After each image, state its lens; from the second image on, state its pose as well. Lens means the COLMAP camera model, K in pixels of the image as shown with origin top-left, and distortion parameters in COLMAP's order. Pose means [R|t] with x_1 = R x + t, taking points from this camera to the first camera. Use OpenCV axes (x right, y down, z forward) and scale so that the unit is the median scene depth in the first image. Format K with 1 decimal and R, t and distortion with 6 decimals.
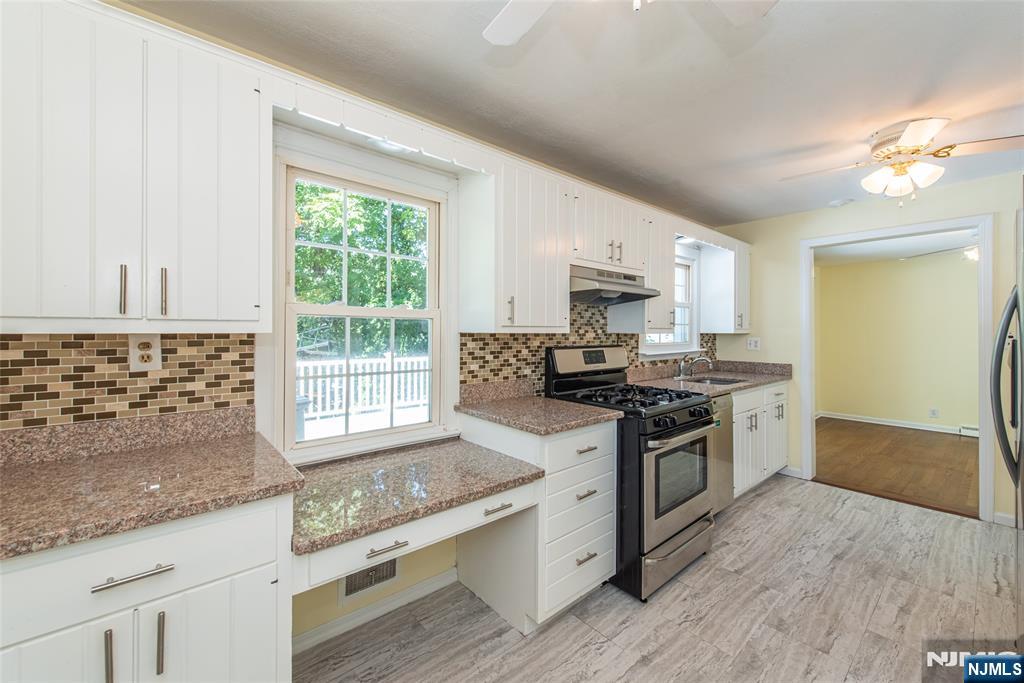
lens RADIAL K [[412.2, 0, 511.7], [0, 412.2, 336.1], [0, 0, 1]] dist [0.012108, -0.000661]
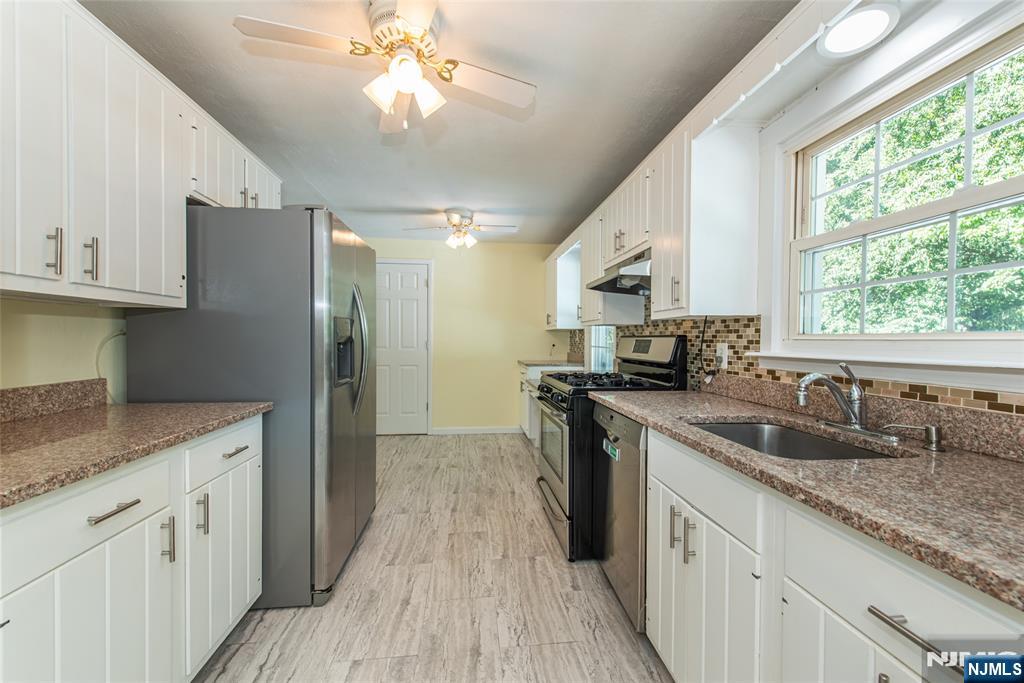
lens RADIAL K [[412.2, 0, 509.2], [0, 412.2, 341.8], [0, 0, 1]] dist [0.012108, -0.000661]
pose [[-0.579453, -0.003016, -0.815000, 1.156000], [-0.021773, 0.999694, 0.011781, 0.034082], [0.814715, 0.024571, -0.579341, 1.266524]]
